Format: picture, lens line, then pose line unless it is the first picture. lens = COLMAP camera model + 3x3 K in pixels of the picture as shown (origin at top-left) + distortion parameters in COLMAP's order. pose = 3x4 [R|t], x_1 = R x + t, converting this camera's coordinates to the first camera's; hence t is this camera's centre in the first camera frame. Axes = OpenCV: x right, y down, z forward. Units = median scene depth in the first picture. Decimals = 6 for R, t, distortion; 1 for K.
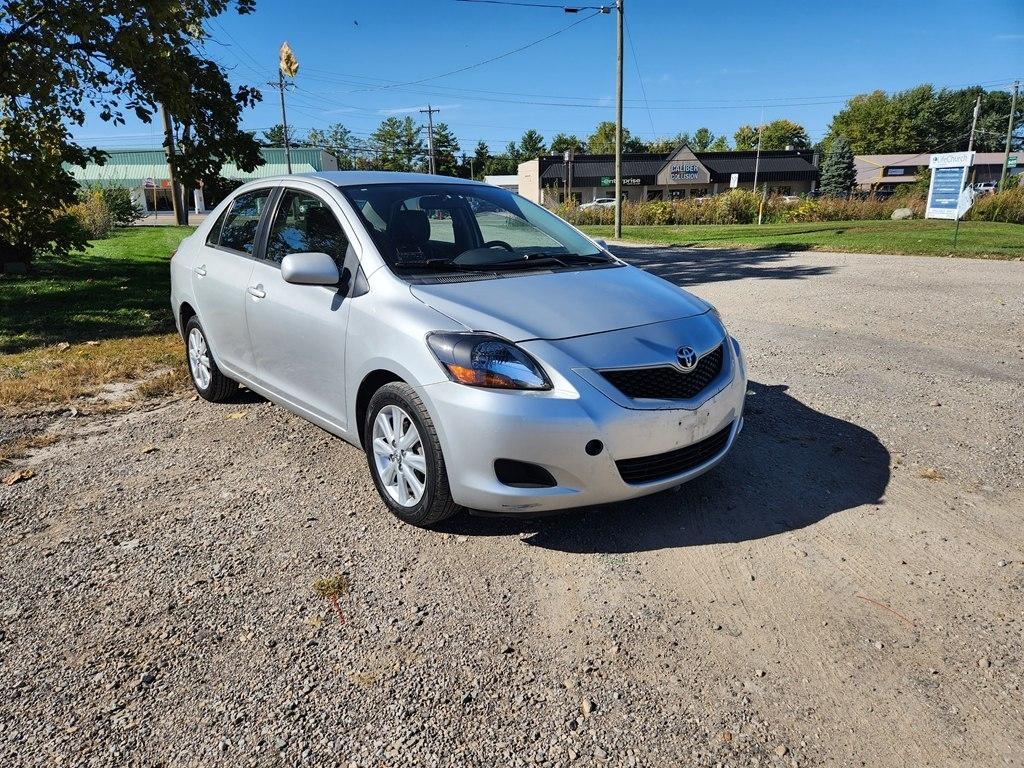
lens RADIAL K [[689.3, 0, 508.6], [0, 689.3, 381.9], [0, 0, 1]] dist [0.065149, -0.052814]
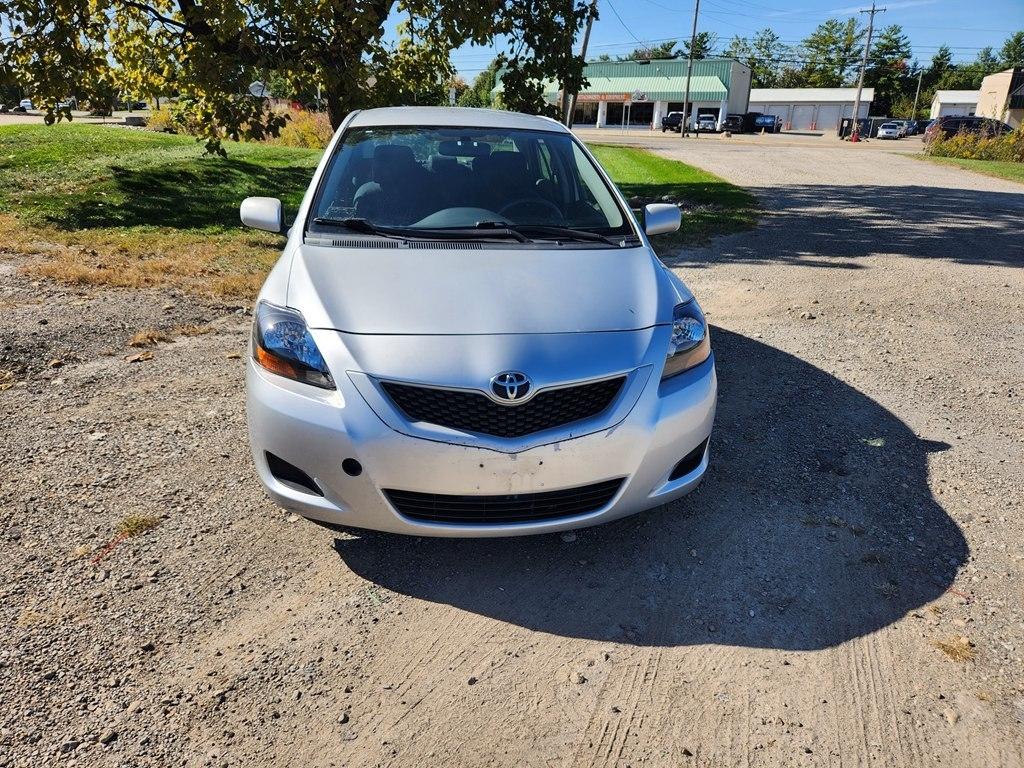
lens RADIAL K [[690.7, 0, 505.1], [0, 690.7, 404.2], [0, 0, 1]] dist [0.066527, -0.058405]
pose [[0.850046, 0.230675, -0.473509, 0.518826], [-0.164858, 0.970349, 0.176762, -0.126254], [0.500243, -0.072194, 0.862870, 0.277011]]
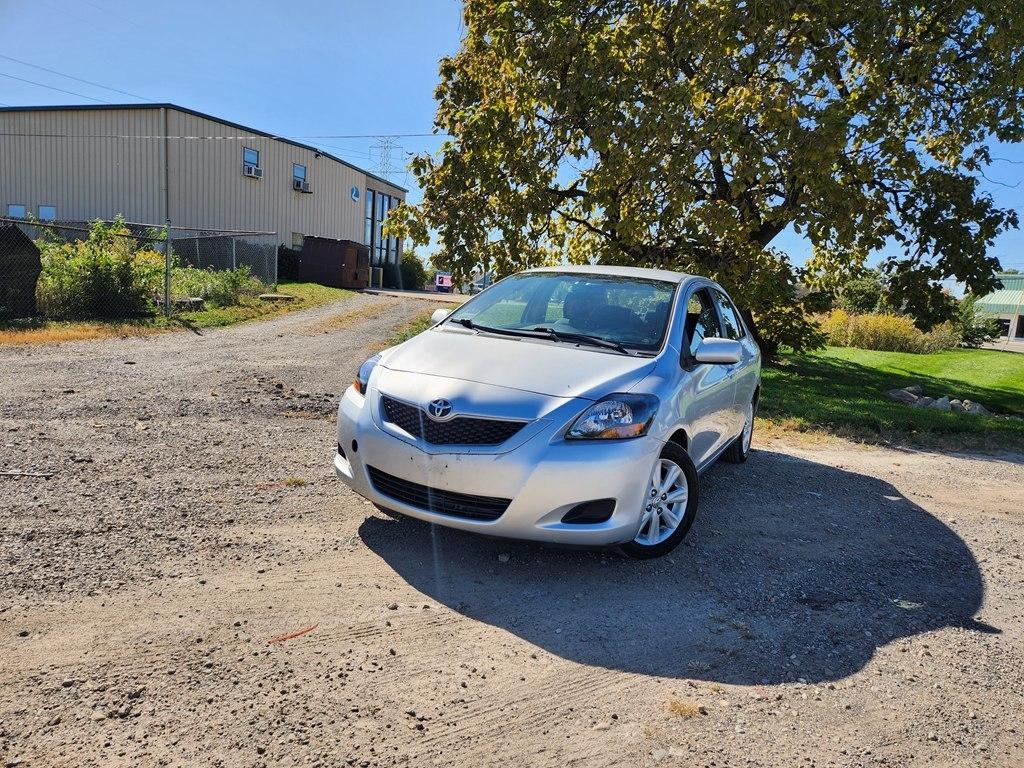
lens RADIAL K [[689.3, 0, 515.7], [0, 689.3, 382.9], [0, 0, 1]] dist [0.065149, -0.052814]
pose [[0.383877, 0.163930, -0.908716, 1.111800], [-0.315538, 0.948162, 0.037751, -0.131726], [0.867798, 0.272242, 0.415704, 0.521906]]
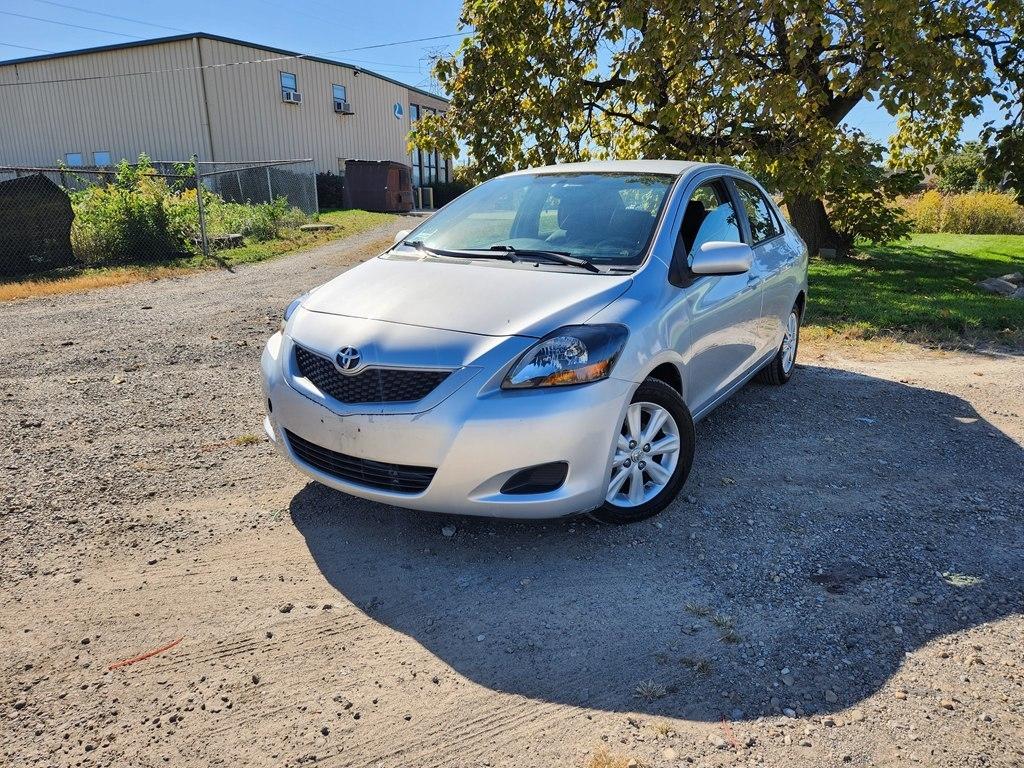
lens RADIAL K [[689.3, 0, 511.7], [0, 689.3, 383.1], [0, 0, 1]] dist [0.065149, -0.052814]
pose [[0.295510, 0.255315, -0.920591, 0.980859], [-0.246976, 0.951286, 0.184548, -0.190188], [0.922863, 0.172828, 0.344171, 0.744162]]
